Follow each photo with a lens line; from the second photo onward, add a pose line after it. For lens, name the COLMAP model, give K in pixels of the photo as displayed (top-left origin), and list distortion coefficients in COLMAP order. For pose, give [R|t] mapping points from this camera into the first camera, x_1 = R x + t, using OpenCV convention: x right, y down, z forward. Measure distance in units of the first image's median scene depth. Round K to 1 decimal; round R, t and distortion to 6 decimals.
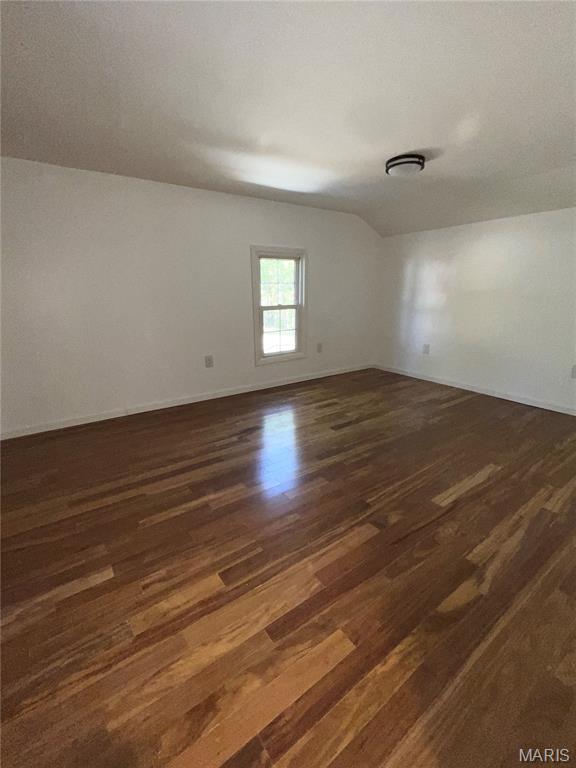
lens RADIAL K [[326.8, 0, 280.5], [0, 326.8, 380.3], [0, 0, 1]] dist [-0.007849, 0.001881]
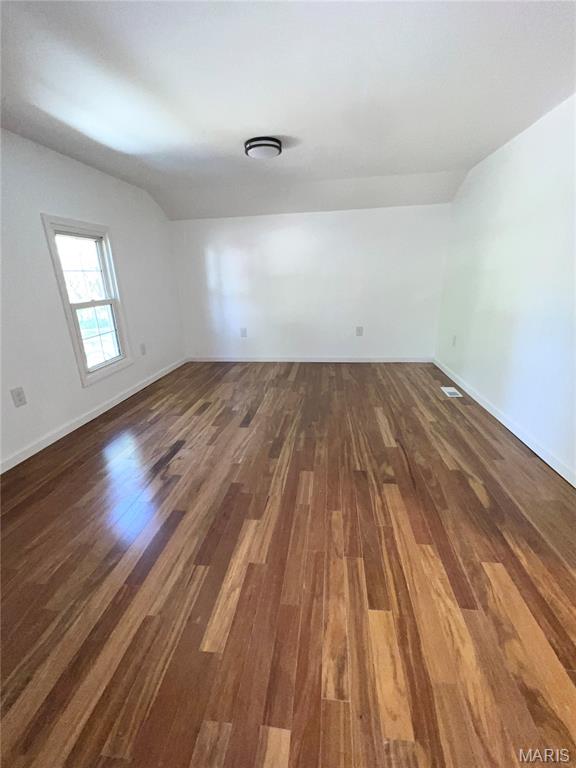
lens RADIAL K [[326.8, 0, 283.1], [0, 326.8, 387.7], [0, 0, 1]] dist [-0.007849, 0.001881]
pose [[0.681901, -0.251933, 0.686688, -0.443847], [0.220997, 0.965898, 0.134914, -0.070505], [-0.697260, 0.059758, 0.714323, 0.295624]]
